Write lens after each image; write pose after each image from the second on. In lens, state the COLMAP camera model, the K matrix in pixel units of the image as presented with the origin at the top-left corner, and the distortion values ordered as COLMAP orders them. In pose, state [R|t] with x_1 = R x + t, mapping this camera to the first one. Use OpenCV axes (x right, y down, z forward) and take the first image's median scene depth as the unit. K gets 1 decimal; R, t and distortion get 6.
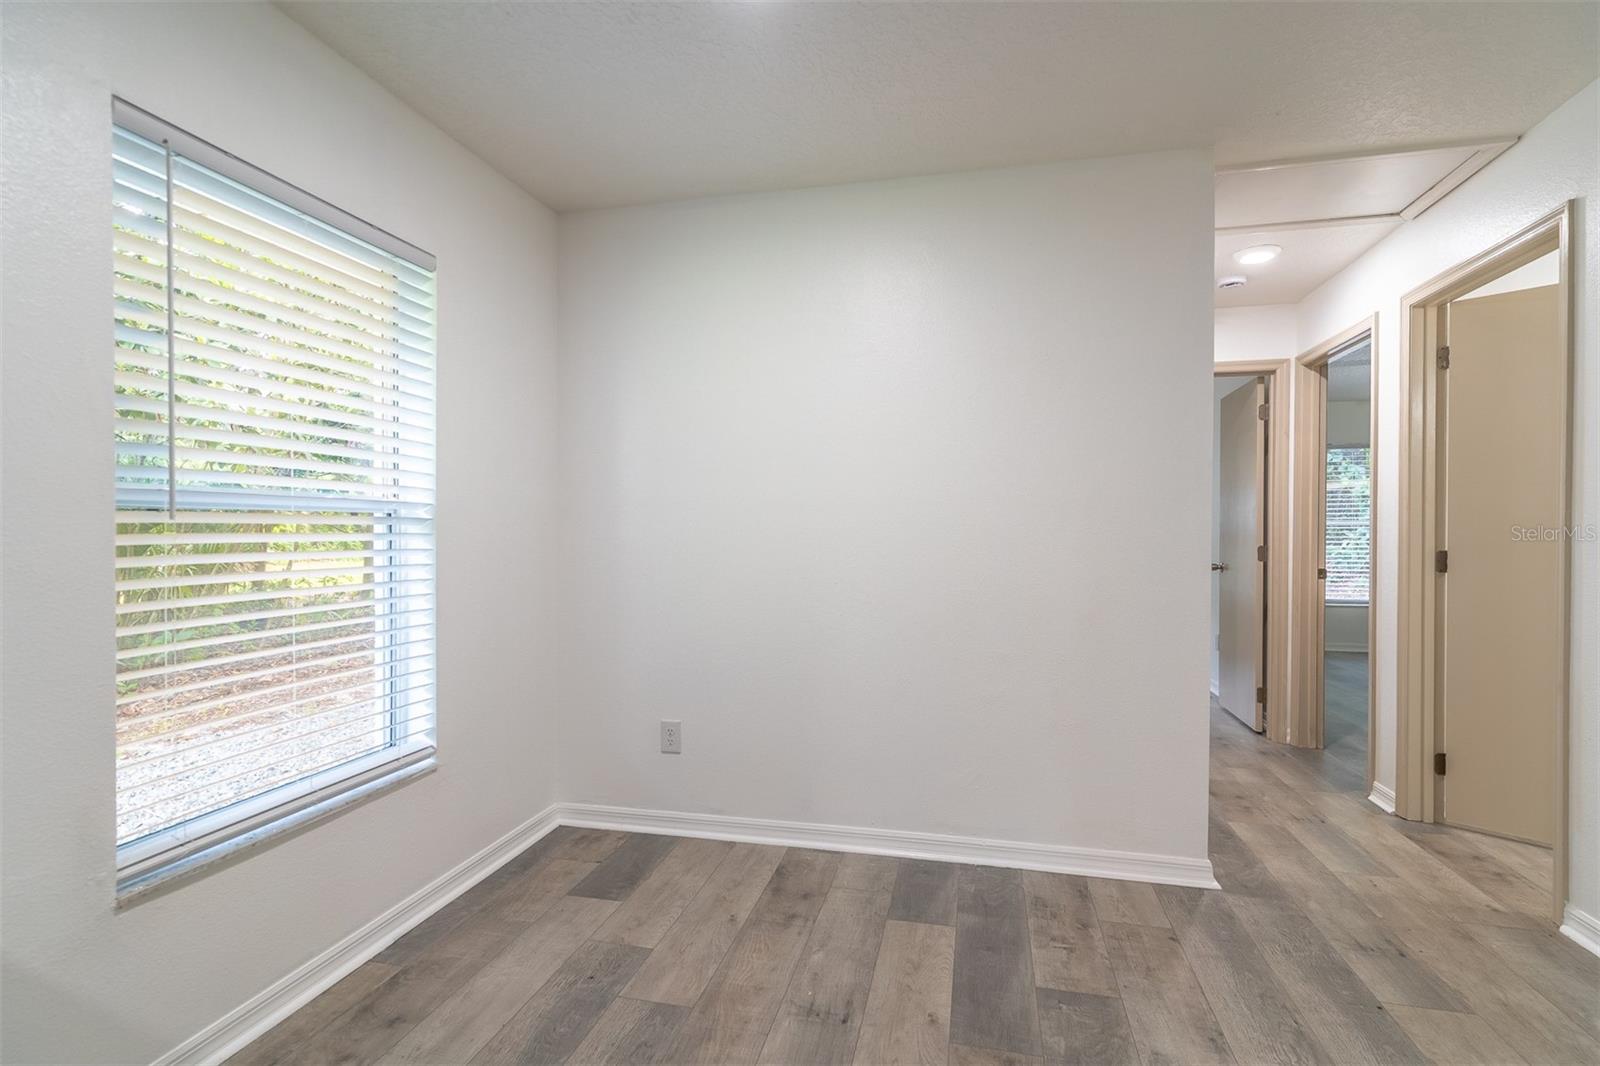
lens RADIAL K [[764.5, 0, 794.1], [0, 764.5, 538.2], [0, 0, 1]] dist [0.004486, -0.001431]
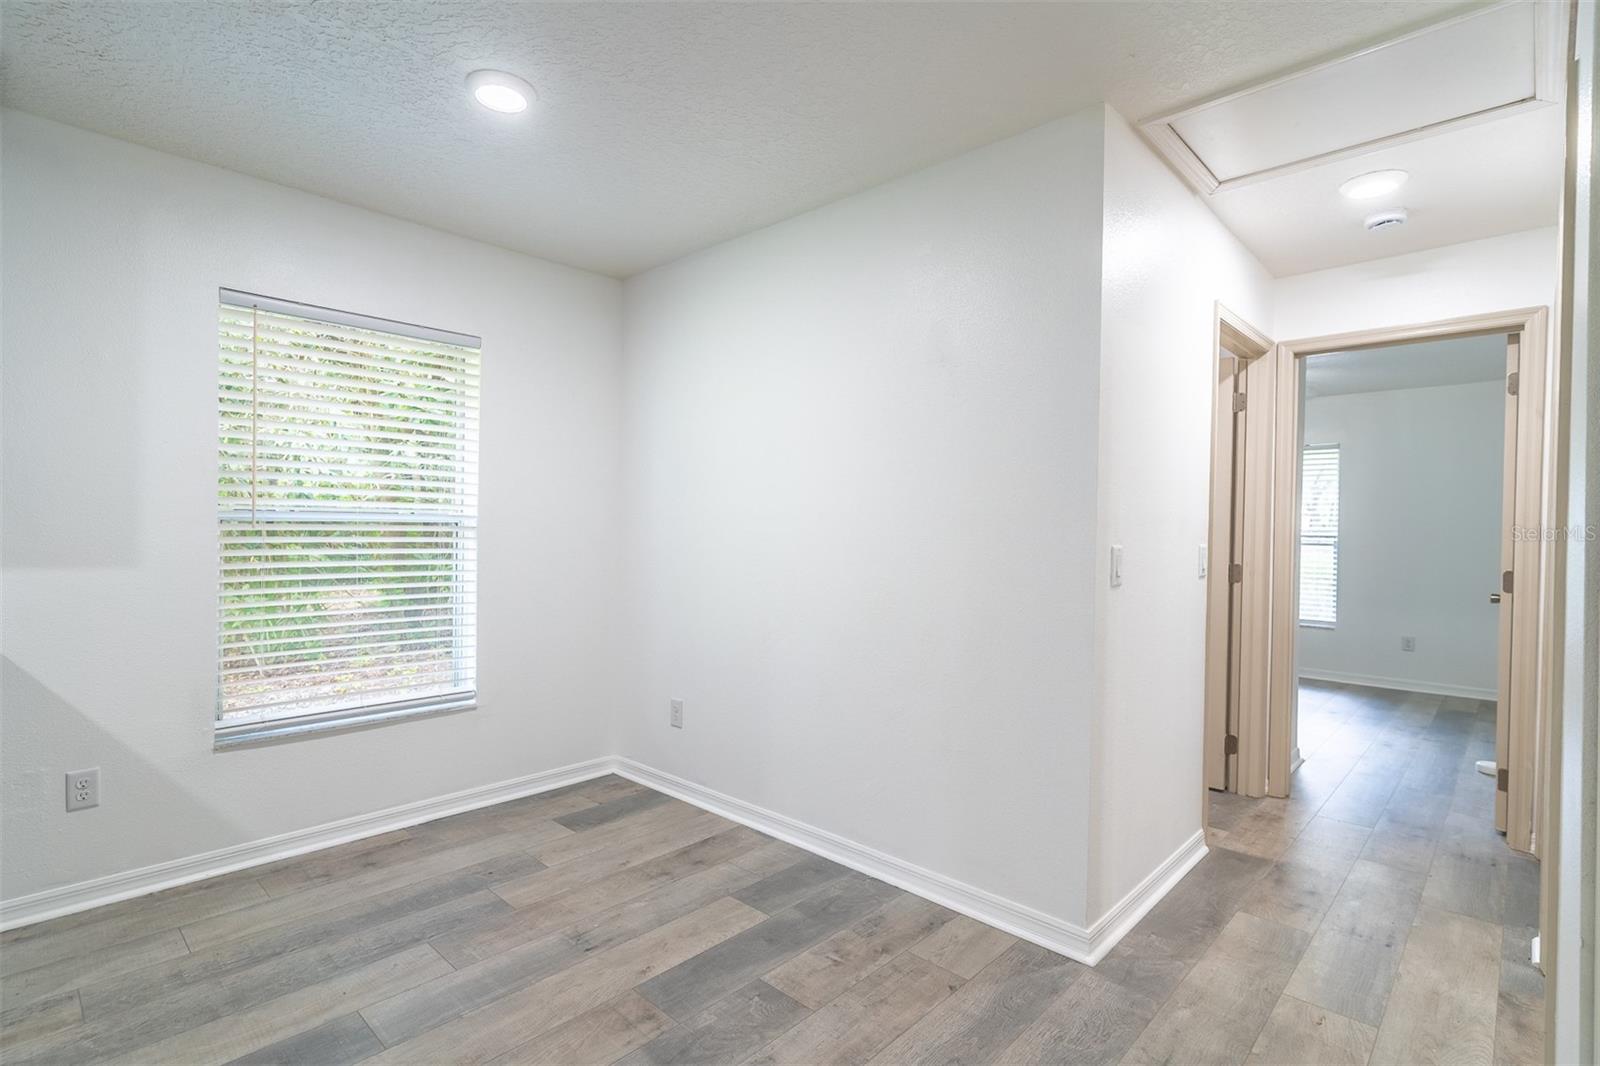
lens RADIAL K [[764.5, 0, 794.1], [0, 764.5, 538.2], [0, 0, 1]] dist [0.004486, -0.001431]
pose [[0.866495, 0.017360, -0.498884, 0.742438], [-0.017991, 0.999832, 0.003543, -0.020715], [0.498862, 0.005906, 0.866661, 0.091434]]
